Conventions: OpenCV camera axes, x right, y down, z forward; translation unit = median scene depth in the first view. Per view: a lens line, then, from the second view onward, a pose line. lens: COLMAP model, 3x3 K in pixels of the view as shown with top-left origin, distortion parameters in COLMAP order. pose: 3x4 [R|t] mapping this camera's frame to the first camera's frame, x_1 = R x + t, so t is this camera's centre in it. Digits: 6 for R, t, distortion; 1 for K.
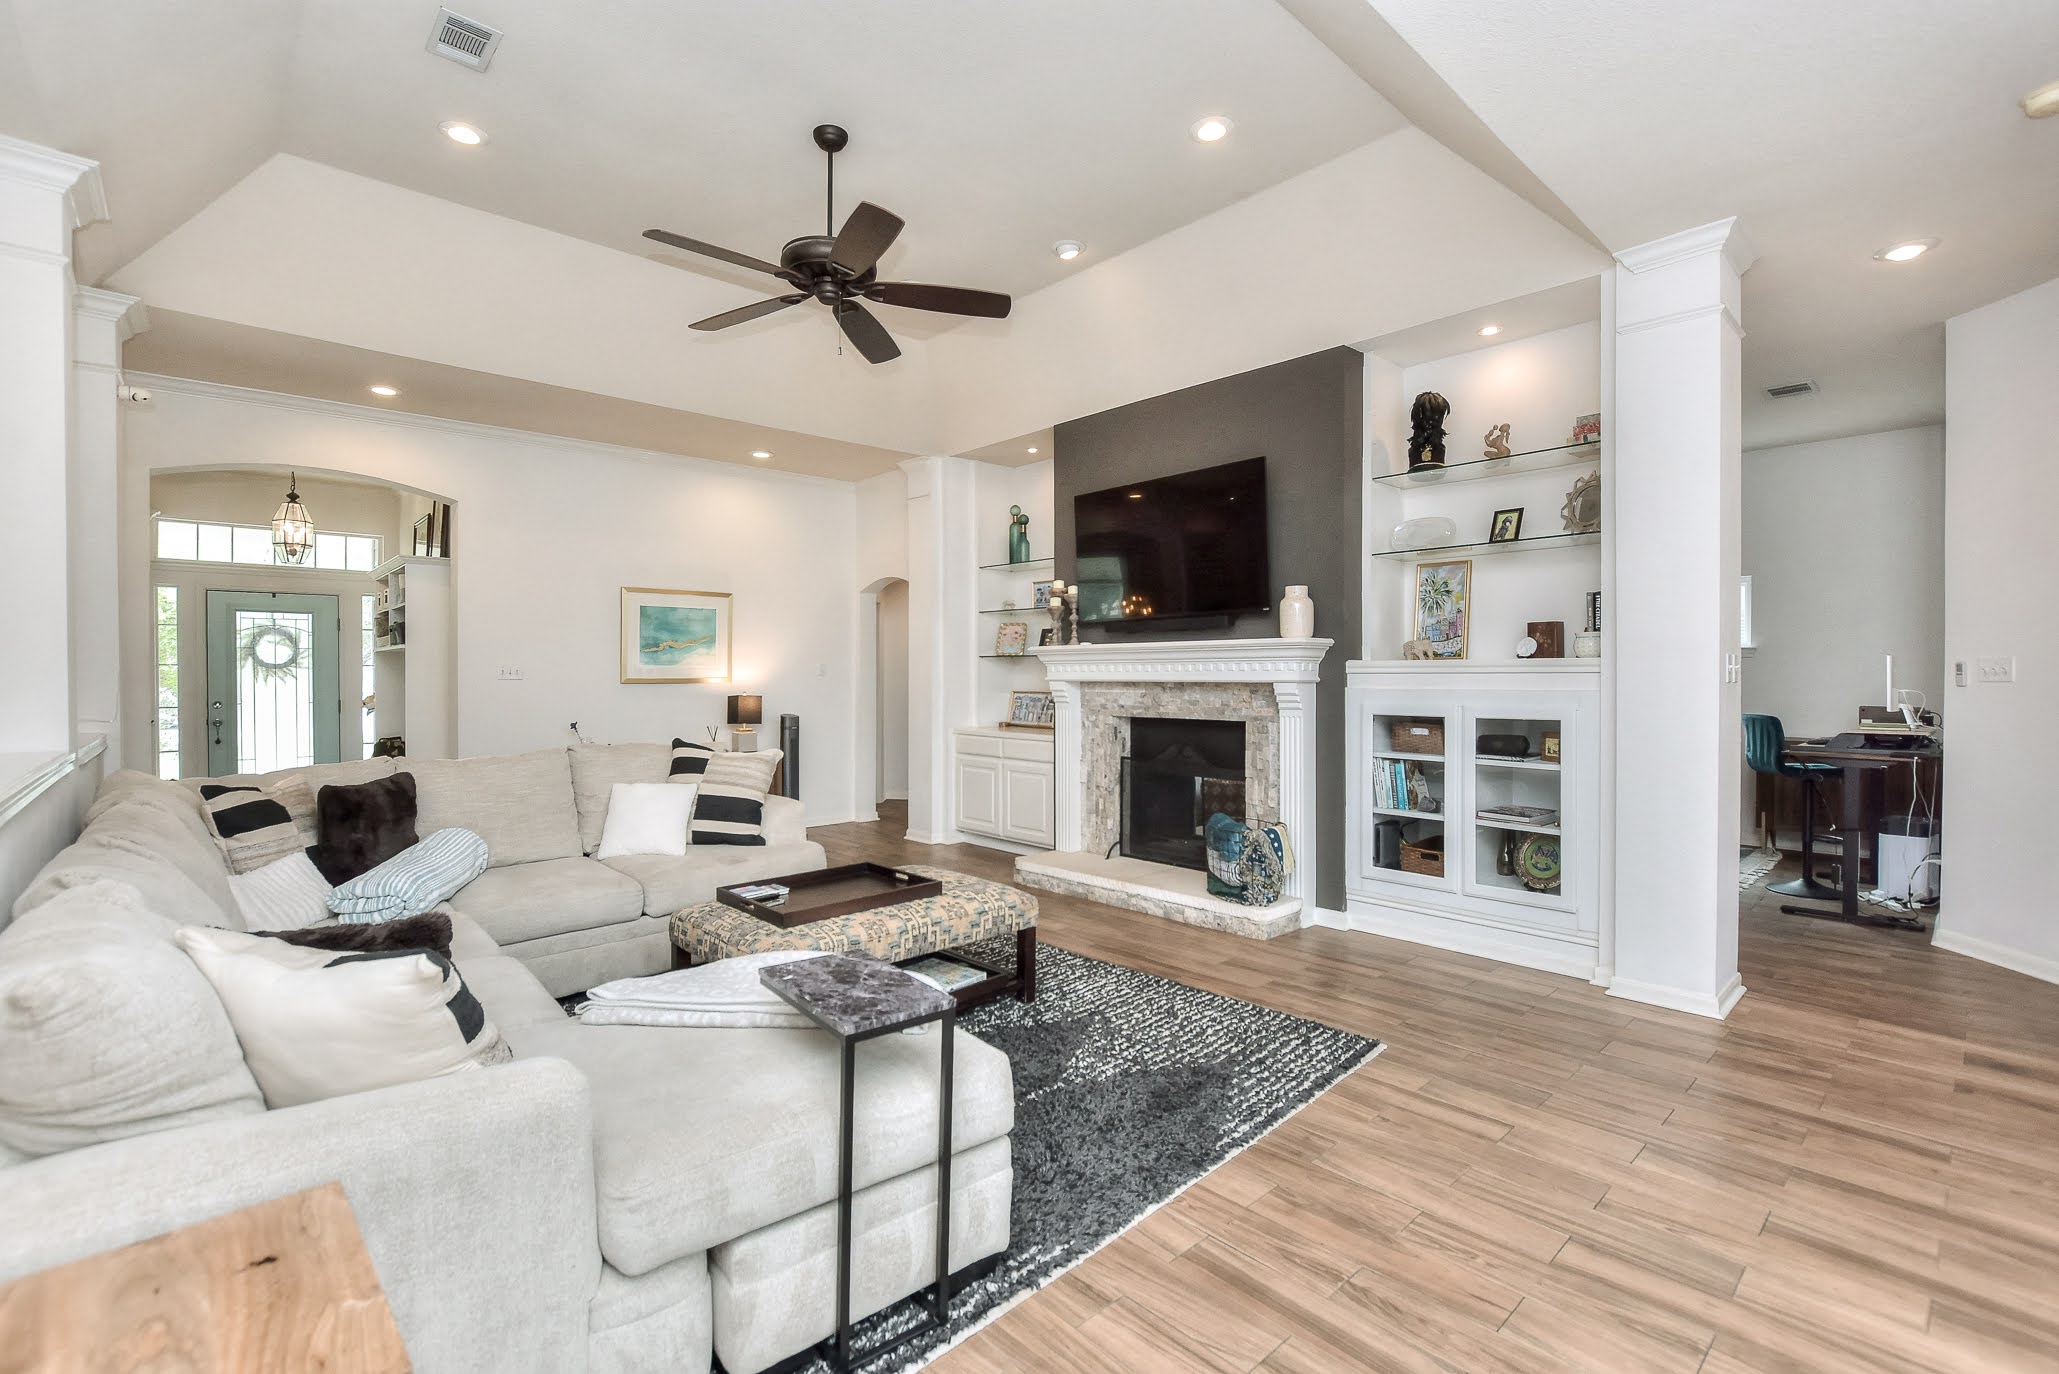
lens RADIAL K [[897.5, 0, 1068.2], [0, 897.5, 681.9], [0, 0, 1]] dist [-0.012476, 0.000057]
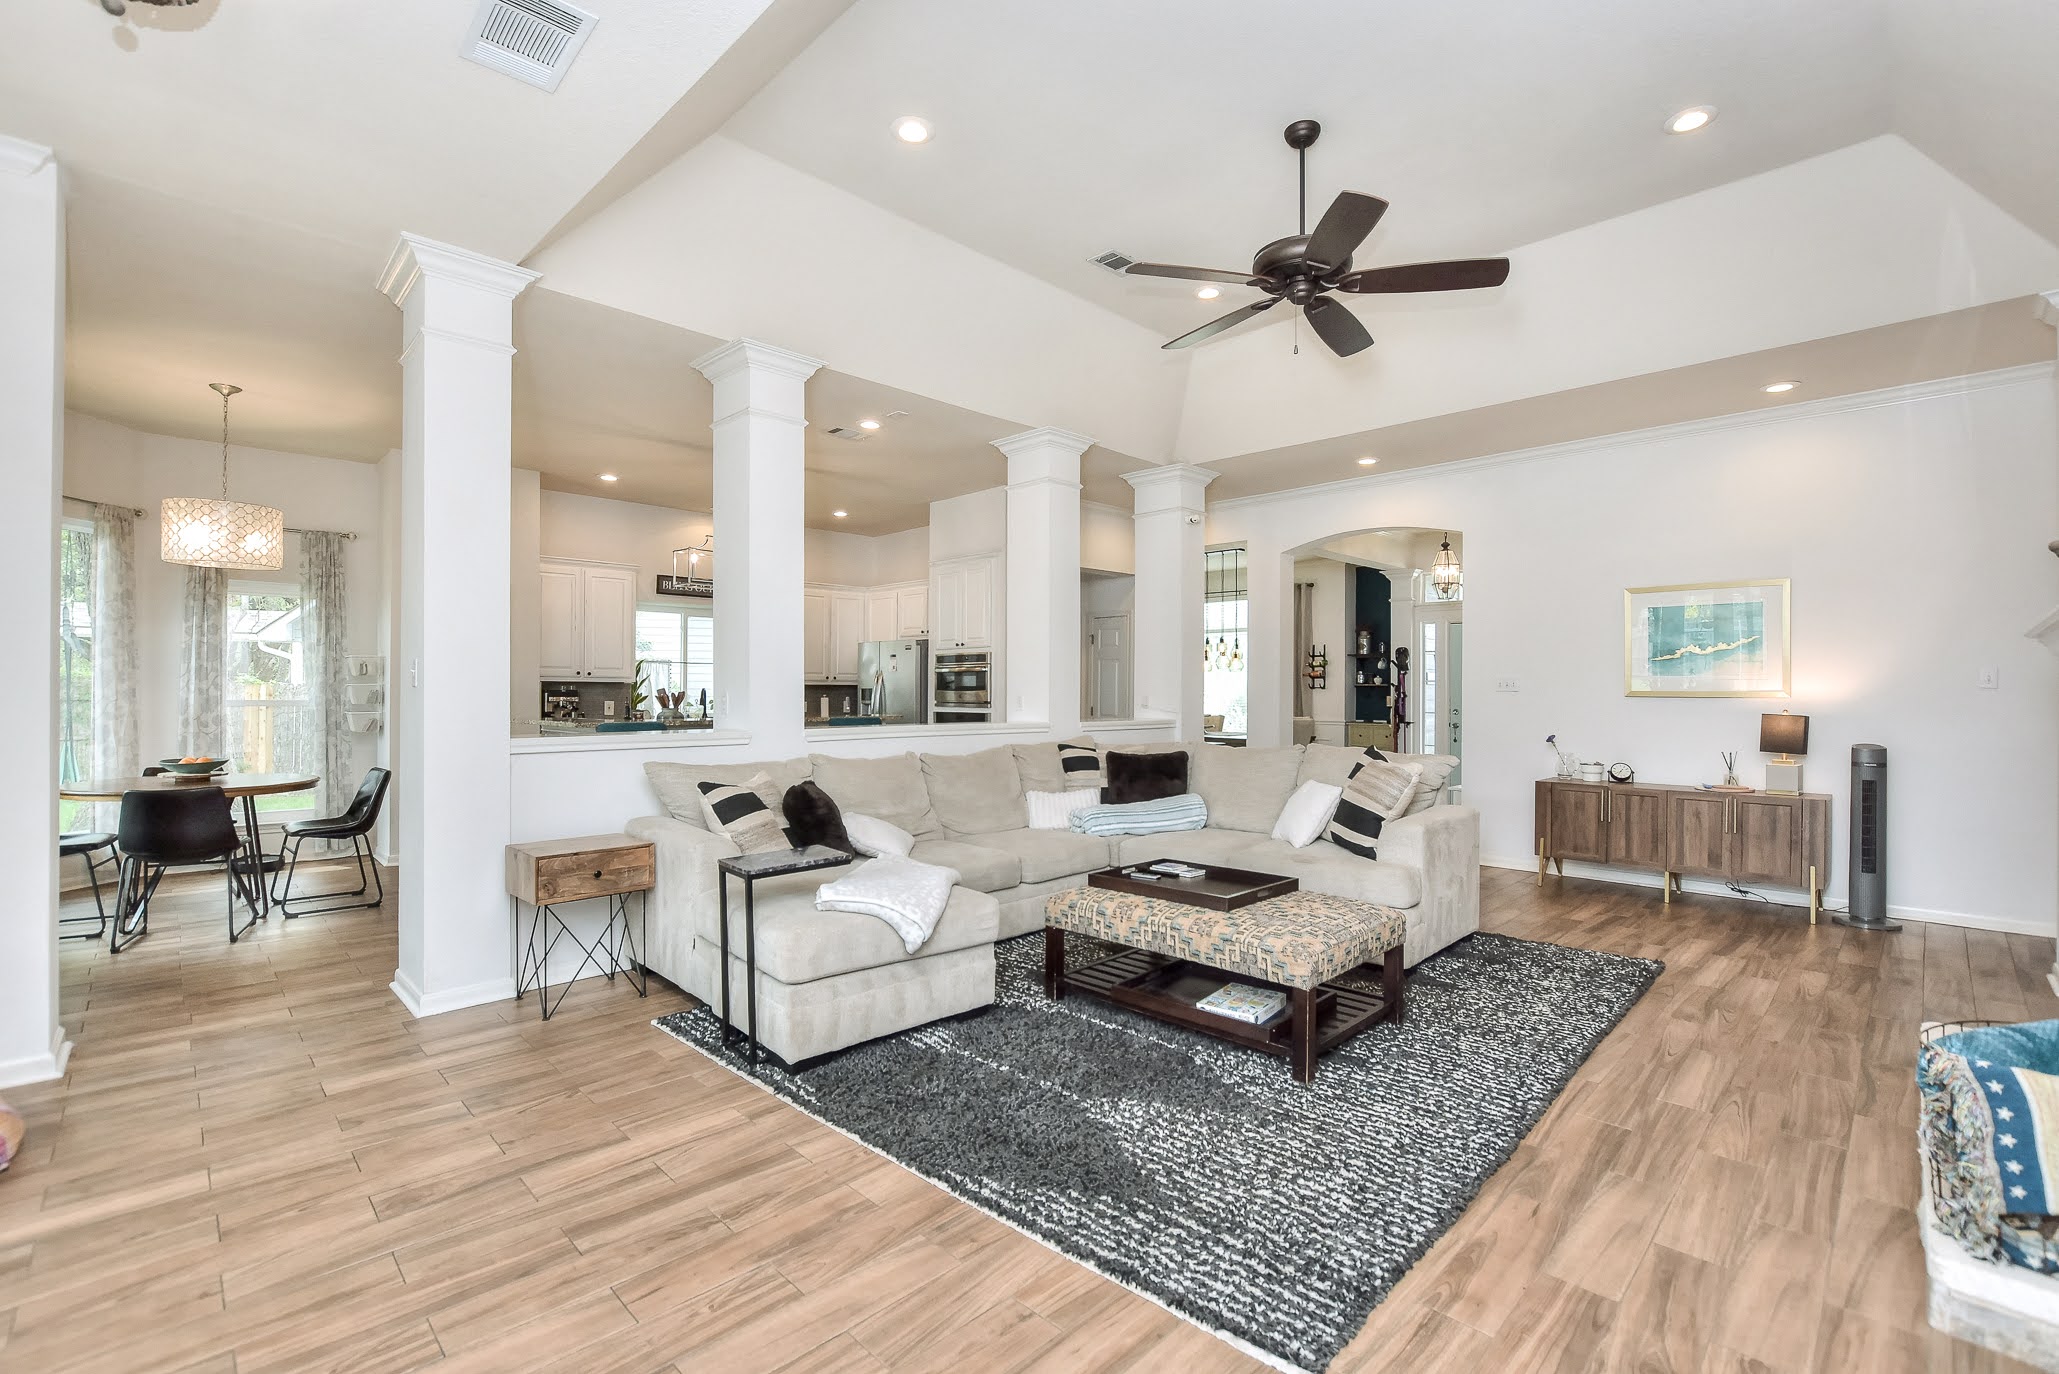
lens RADIAL K [[926.7, 0, 1023.9], [0, 926.7, 689.4], [0, 0, 1]] dist [-0.022234, 0.000076]
pose [[0.016774, 0.000516, -0.999859, 0.921673], [-0.014782, 0.999891, 0.000268, 0.006264], [0.999750, 0.014775, 0.016780, 0.854096]]
